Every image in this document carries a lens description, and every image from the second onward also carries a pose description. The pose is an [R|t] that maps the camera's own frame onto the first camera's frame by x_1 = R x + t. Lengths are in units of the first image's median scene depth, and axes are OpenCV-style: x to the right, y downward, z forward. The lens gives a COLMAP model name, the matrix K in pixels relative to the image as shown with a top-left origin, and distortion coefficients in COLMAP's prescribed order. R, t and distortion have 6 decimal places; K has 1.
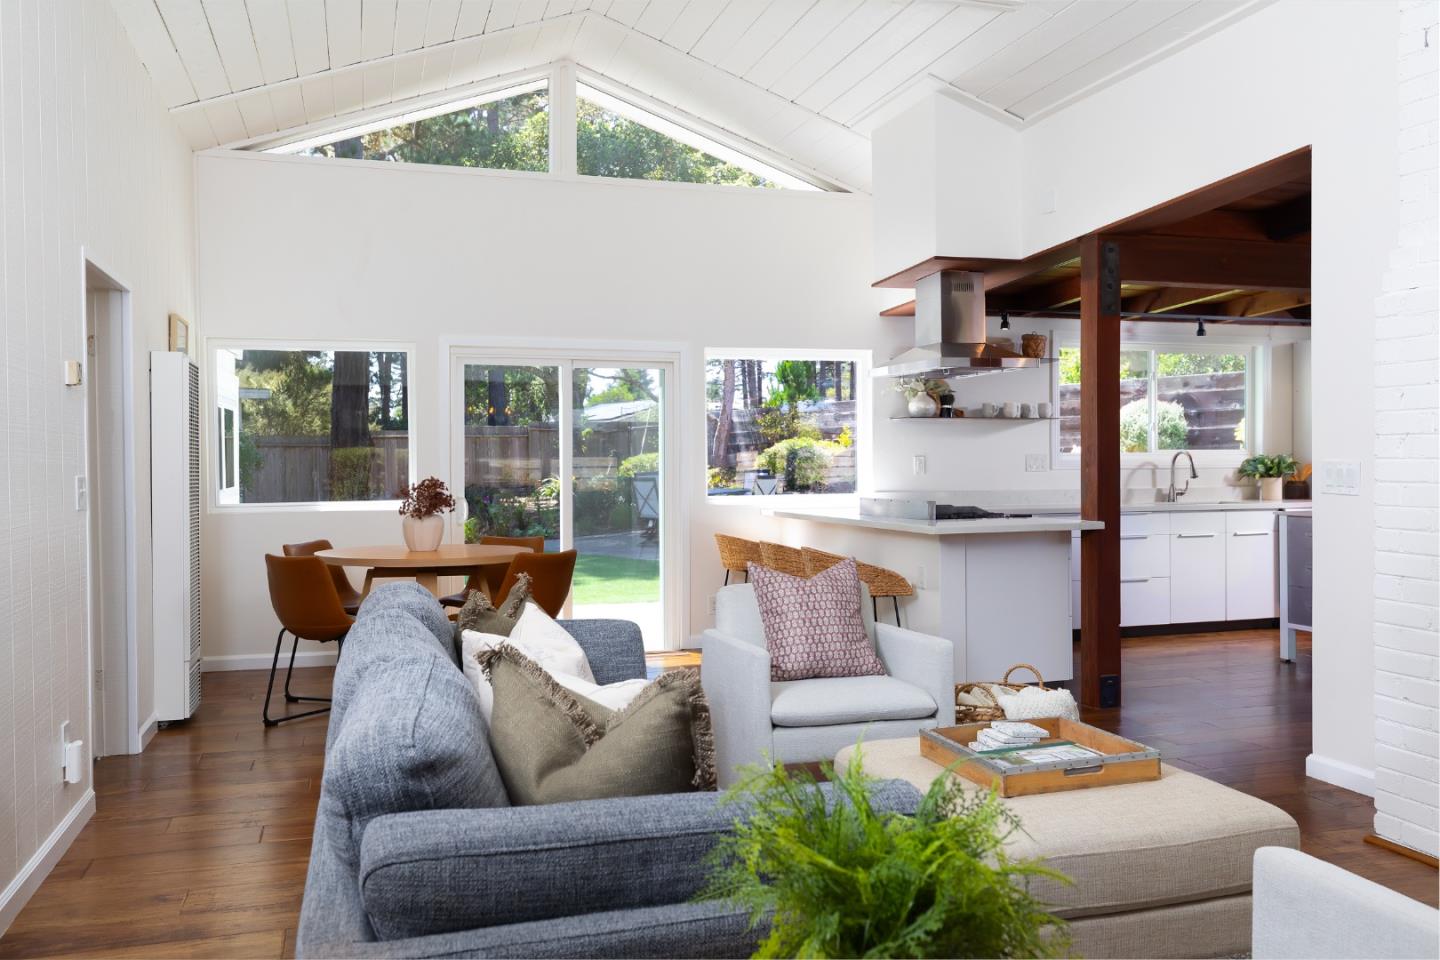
lens RADIAL K [[1149.4, 0, 718.9], [0, 1149.4, 486.9], [0, 0, 1]] dist [0.021201, -0.003106]
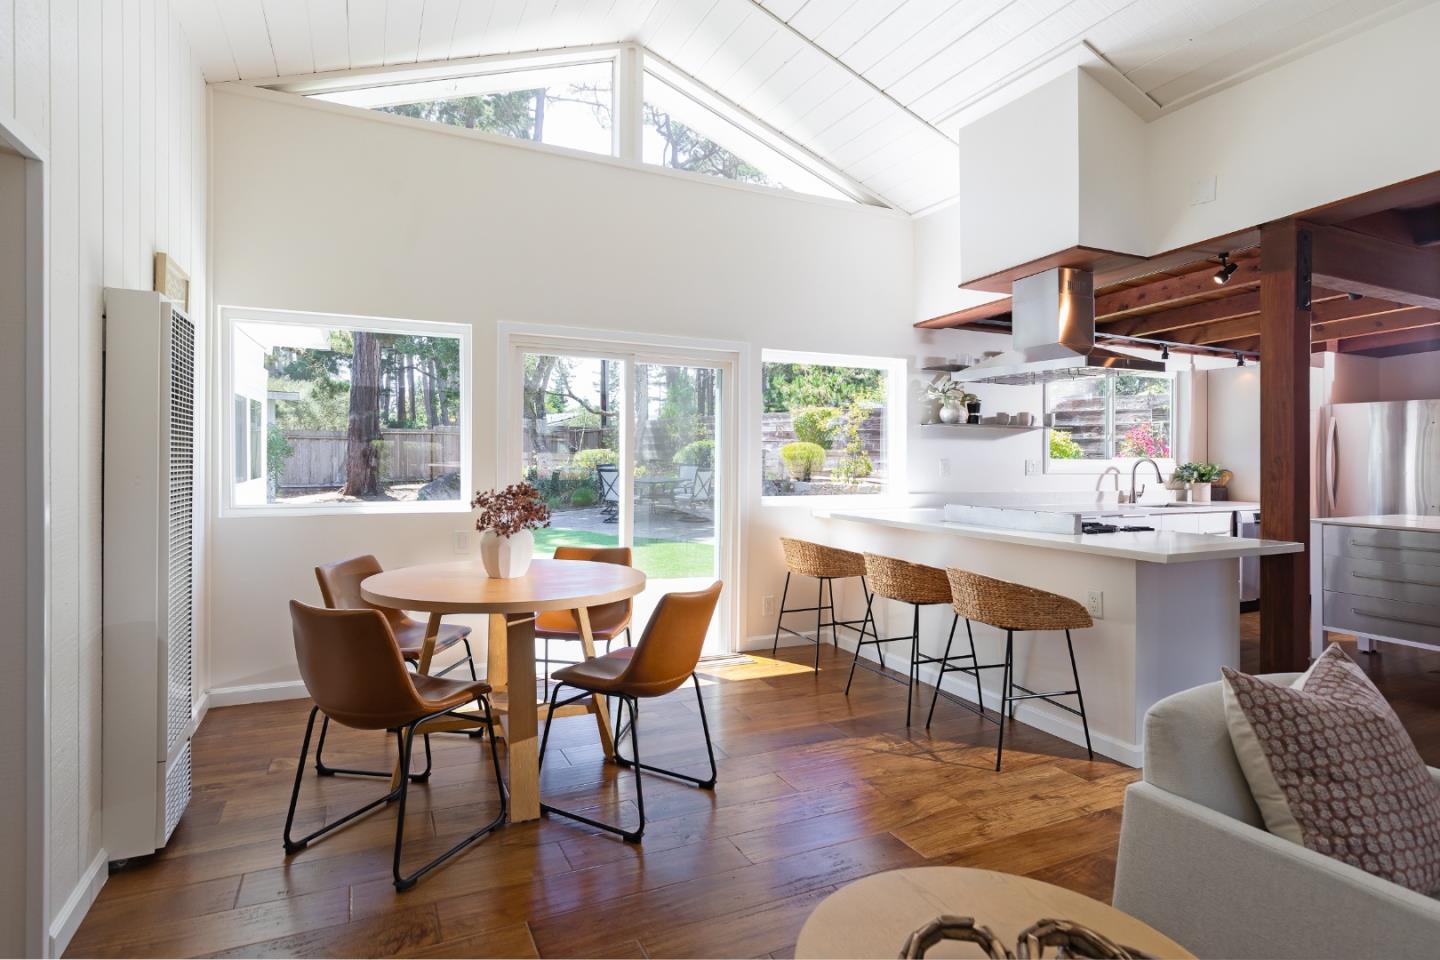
lens RADIAL K [[763.9, 0, 729.1], [0, 763.9, 476.4], [0, 0, 1]] dist [-0.006240, -0.000609]
pose [[0.989742, 0.013719, 0.142208, -0.114697], [-0.014350, 0.999891, 0.003409, -0.009951], [-0.142145, -0.005415, 0.989831, 0.296044]]
